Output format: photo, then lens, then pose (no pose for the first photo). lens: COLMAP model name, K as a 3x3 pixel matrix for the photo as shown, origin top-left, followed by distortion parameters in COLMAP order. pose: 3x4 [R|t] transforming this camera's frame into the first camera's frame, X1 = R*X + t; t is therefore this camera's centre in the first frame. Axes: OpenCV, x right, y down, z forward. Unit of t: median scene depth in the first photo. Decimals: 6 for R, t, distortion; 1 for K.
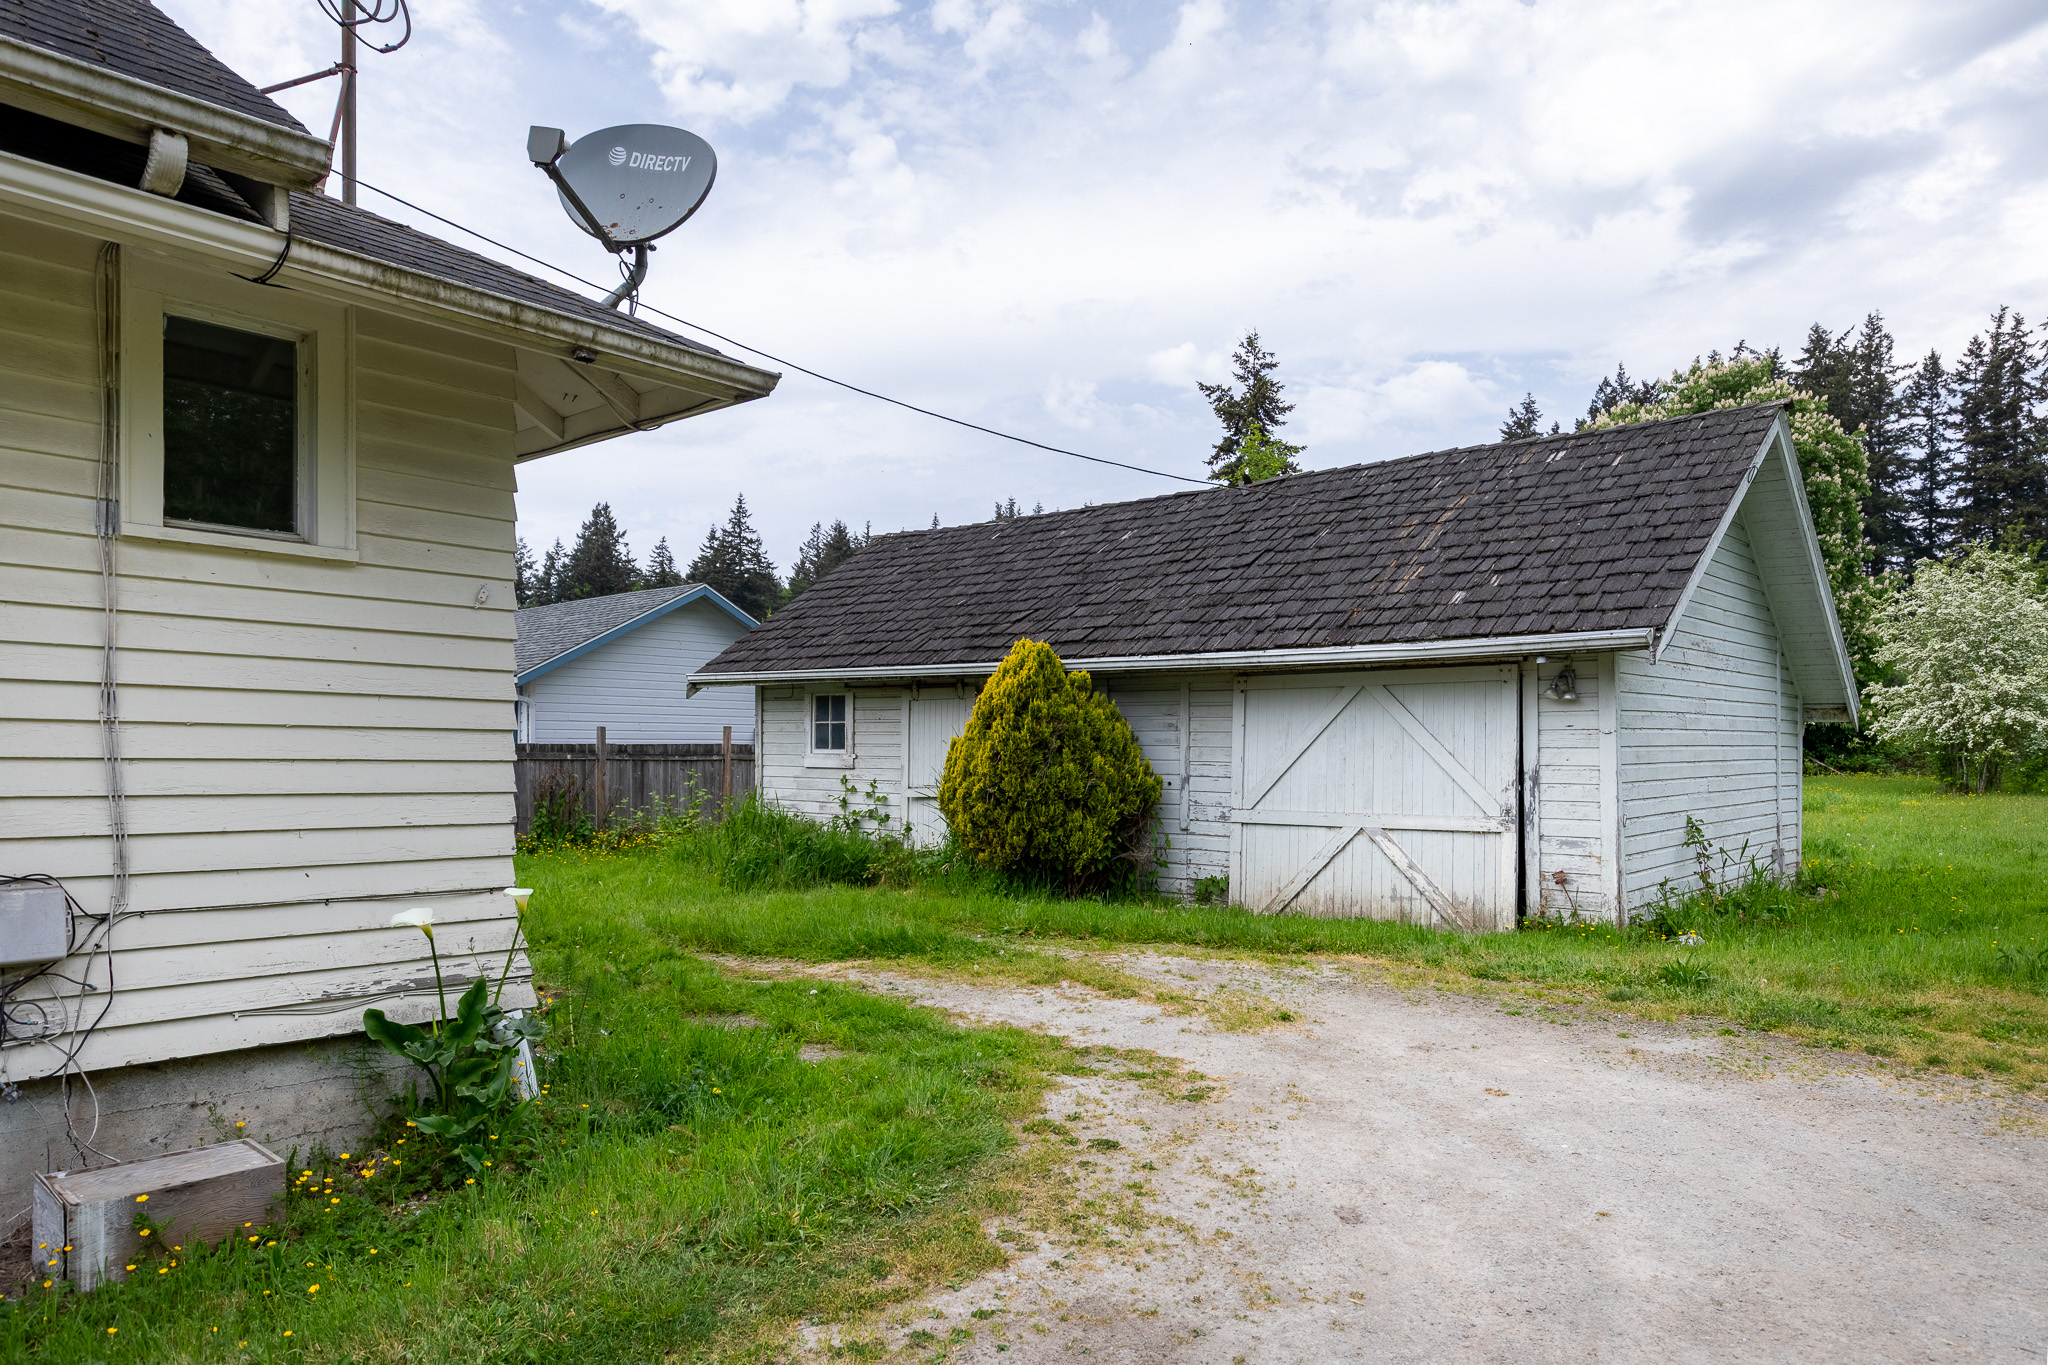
lens RADIAL K [[1345.9, 0, 1024.0], [0, 1345.9, 682.5], [0, 0, 1]] dist [0.023048, -0.004163]
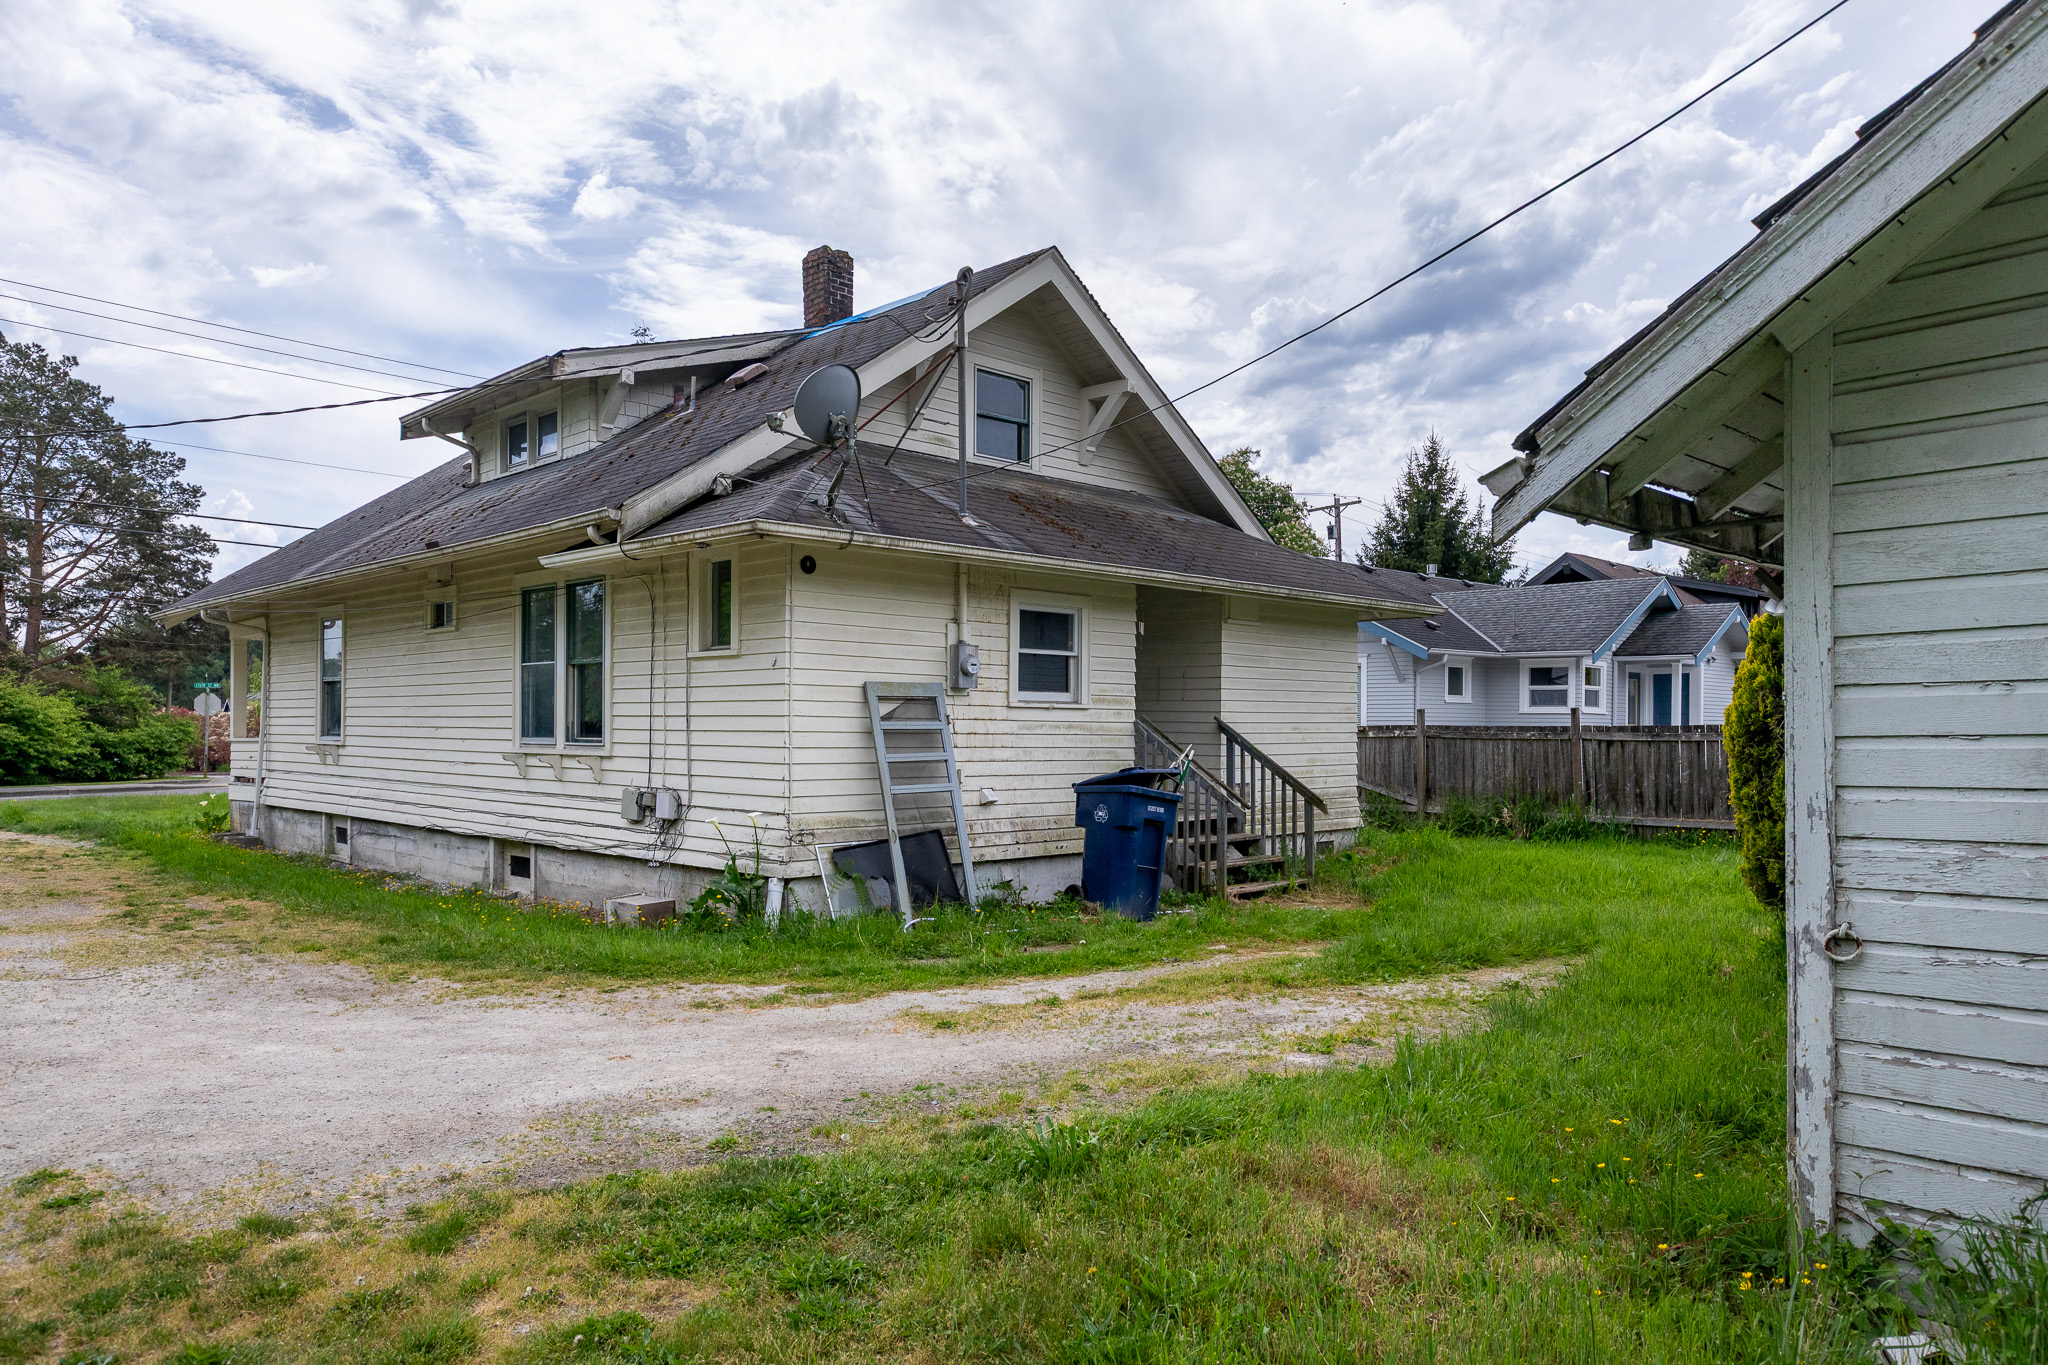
lens RADIAL K [[1345.9, 0, 1024.0], [0, 1345.9, 682.5], [0, 0, 1]] dist [0.023048, -0.004163]
pose [[-0.061360, -0.030172, -0.997660, 1.605061], [0.064796, 0.997314, -0.034146, 0.058311], [0.996010, -0.066739, -0.059240, 1.569336]]
